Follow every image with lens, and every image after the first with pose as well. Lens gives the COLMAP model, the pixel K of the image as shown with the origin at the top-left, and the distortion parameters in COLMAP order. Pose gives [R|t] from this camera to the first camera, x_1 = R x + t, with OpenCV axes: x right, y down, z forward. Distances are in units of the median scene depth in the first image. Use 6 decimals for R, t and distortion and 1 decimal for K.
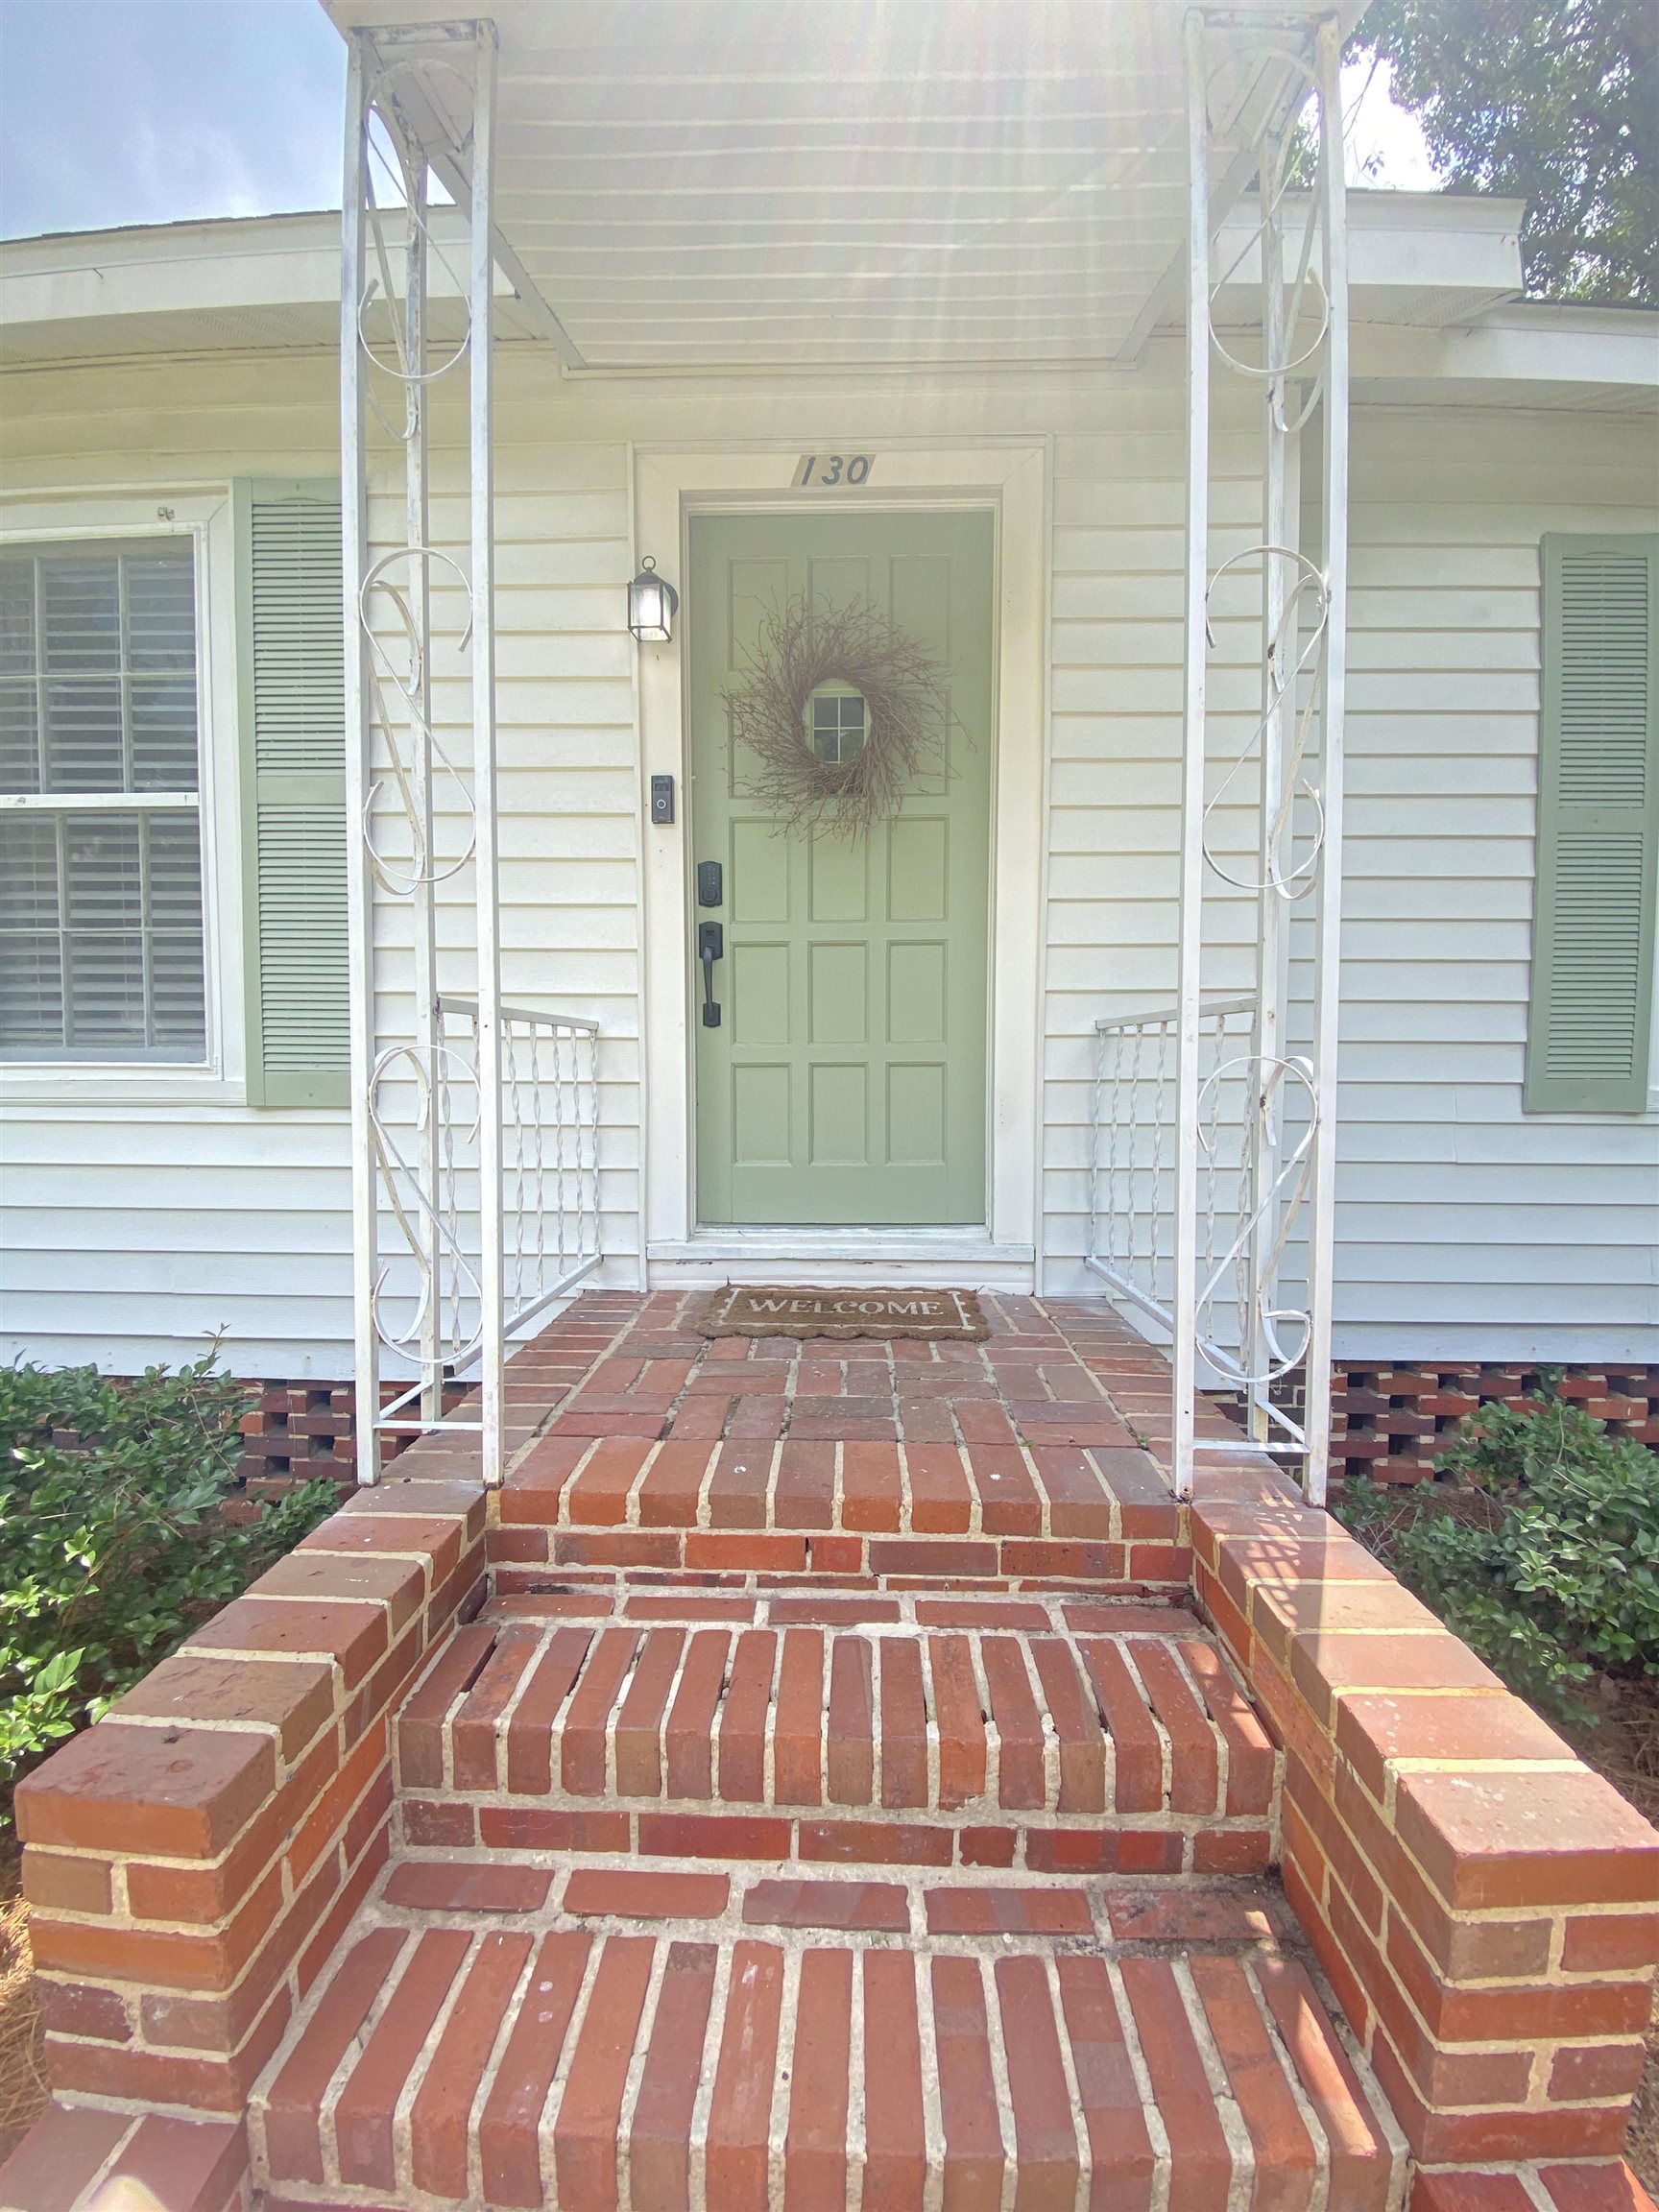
lens RADIAL K [[901.4, 0, 833.3], [0, 901.4, 1107.5], [0, 0, 1]] dist [0.036394, -0.028267]
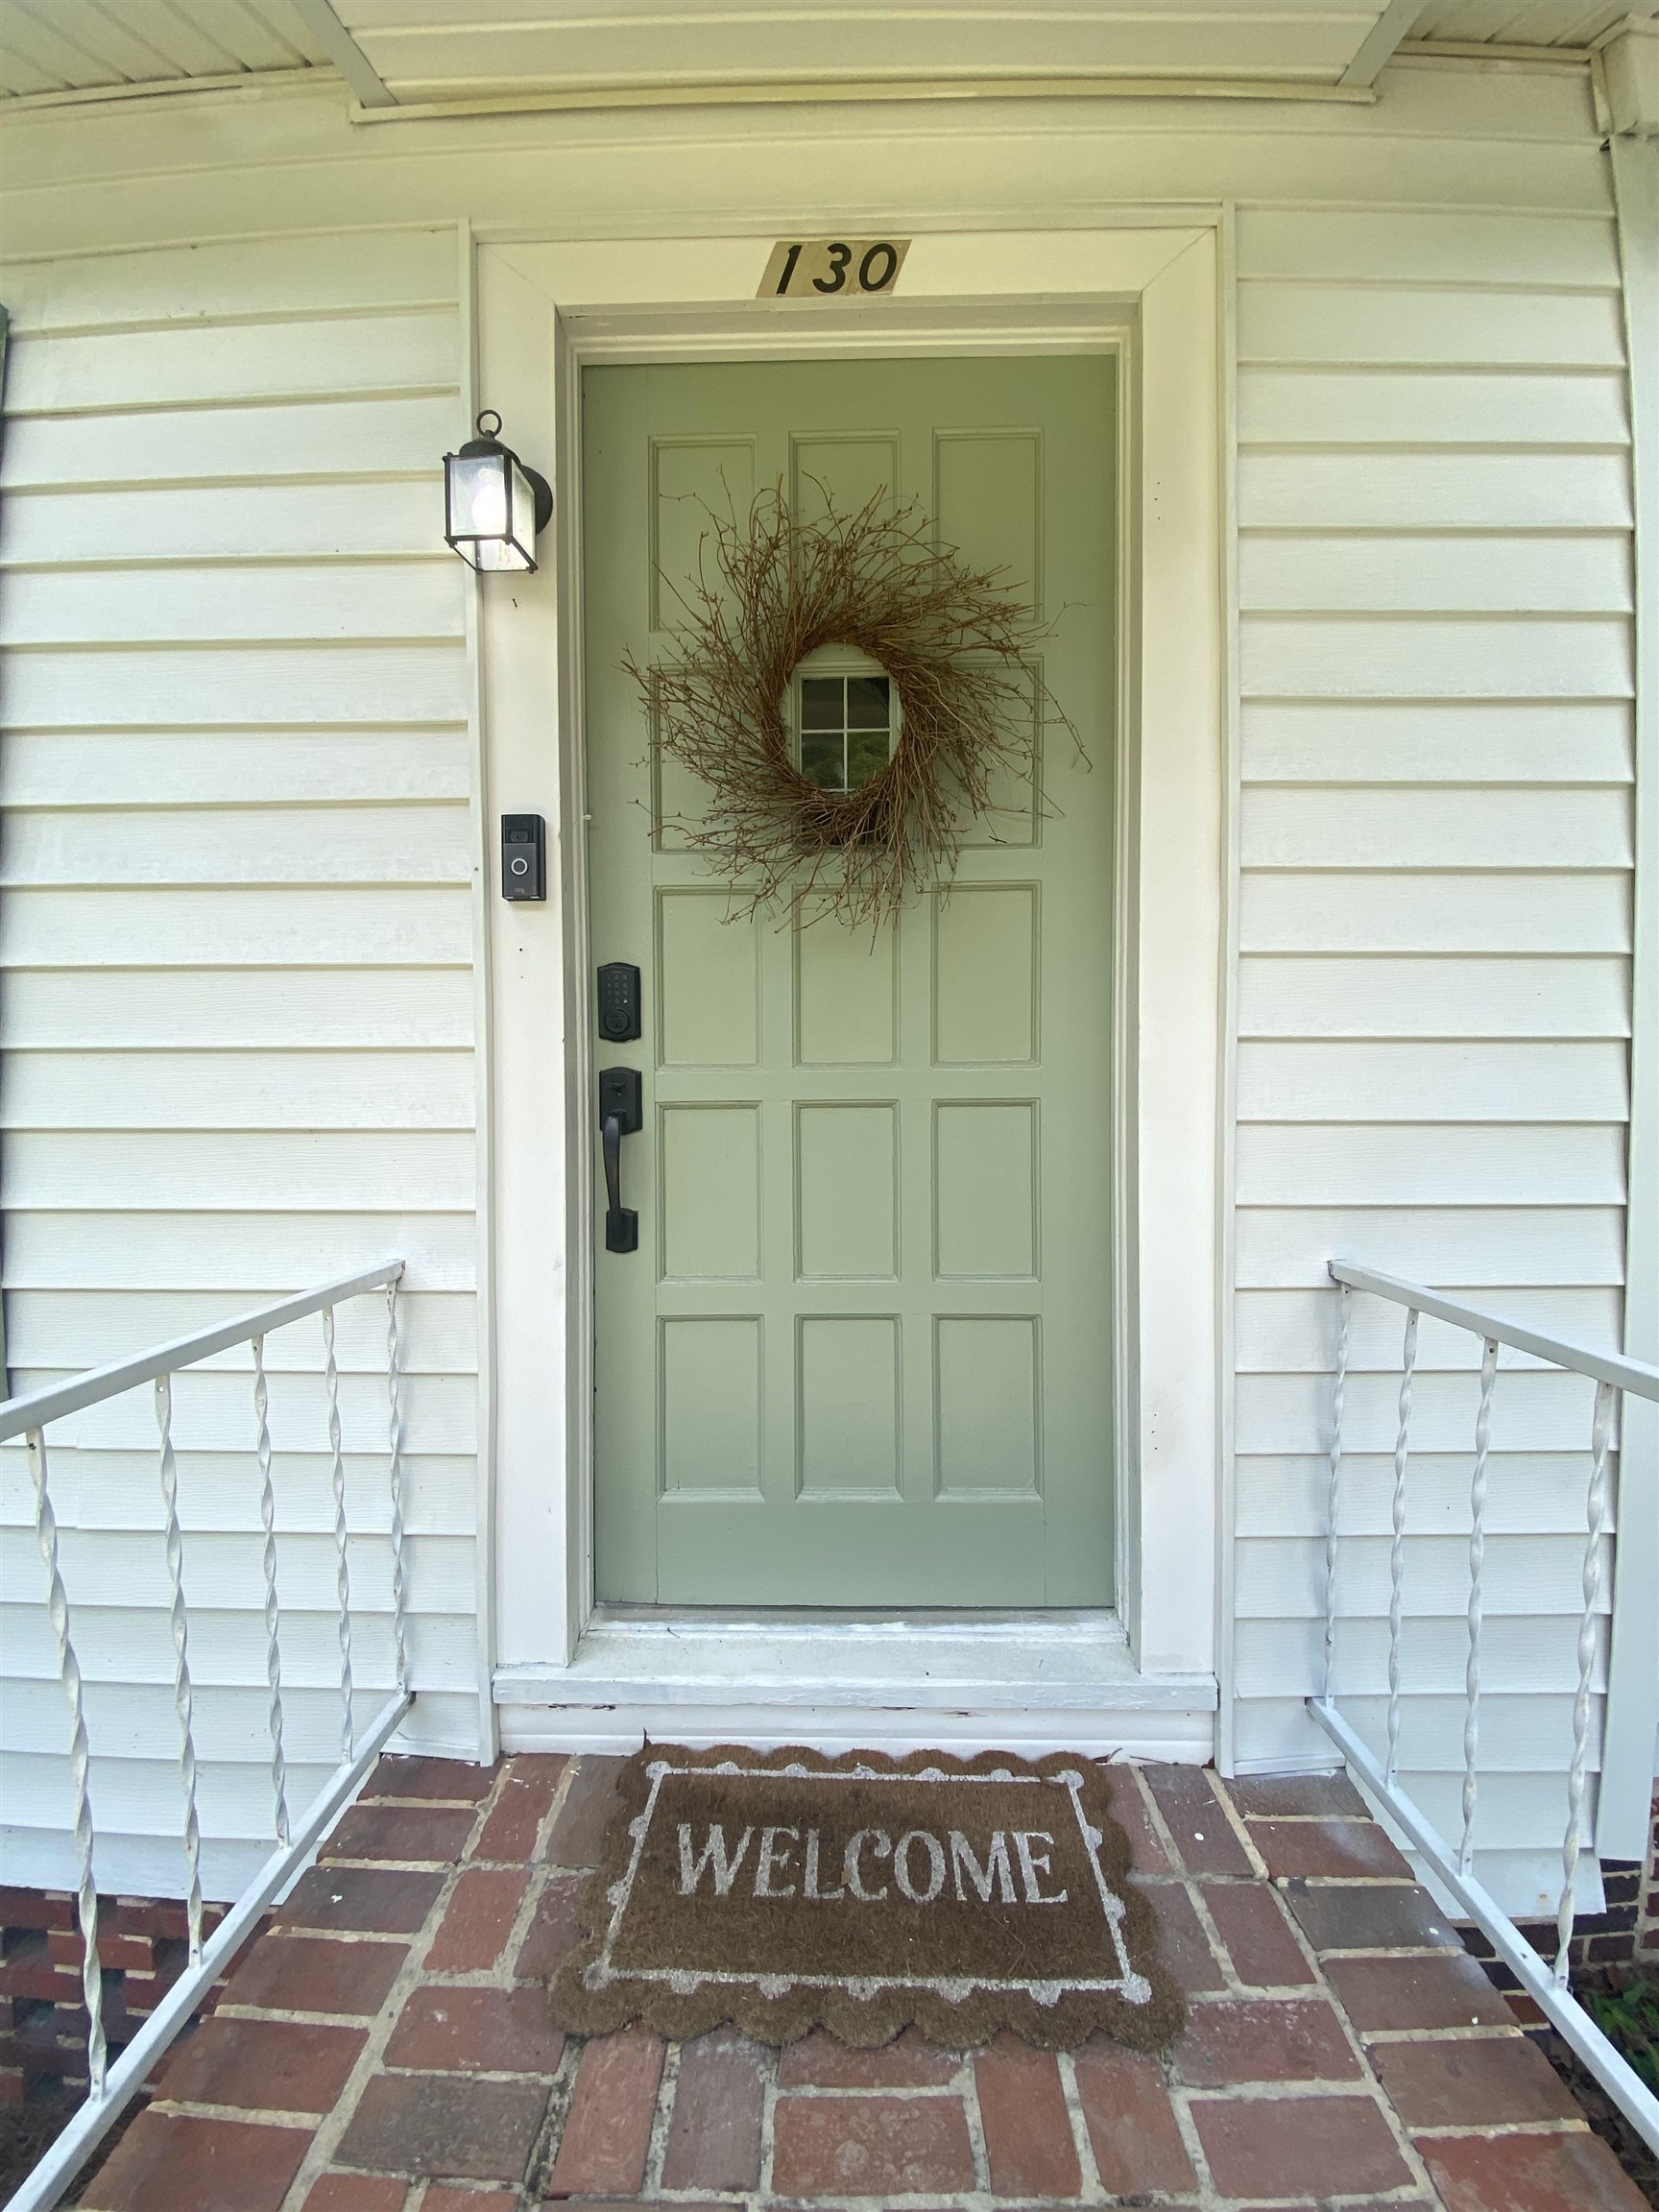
lens RADIAL K [[892.3, 0, 840.4], [0, 892.3, 1107.4], [0, 0, 1]] dist [0.025762, -0.028347]
pose [[0.999963, -0.004848, 0.007173, -0.002252], [0.005094, 0.999388, -0.034614, -0.167313], [-0.007001, 0.034649, 0.999375, 0.457810]]
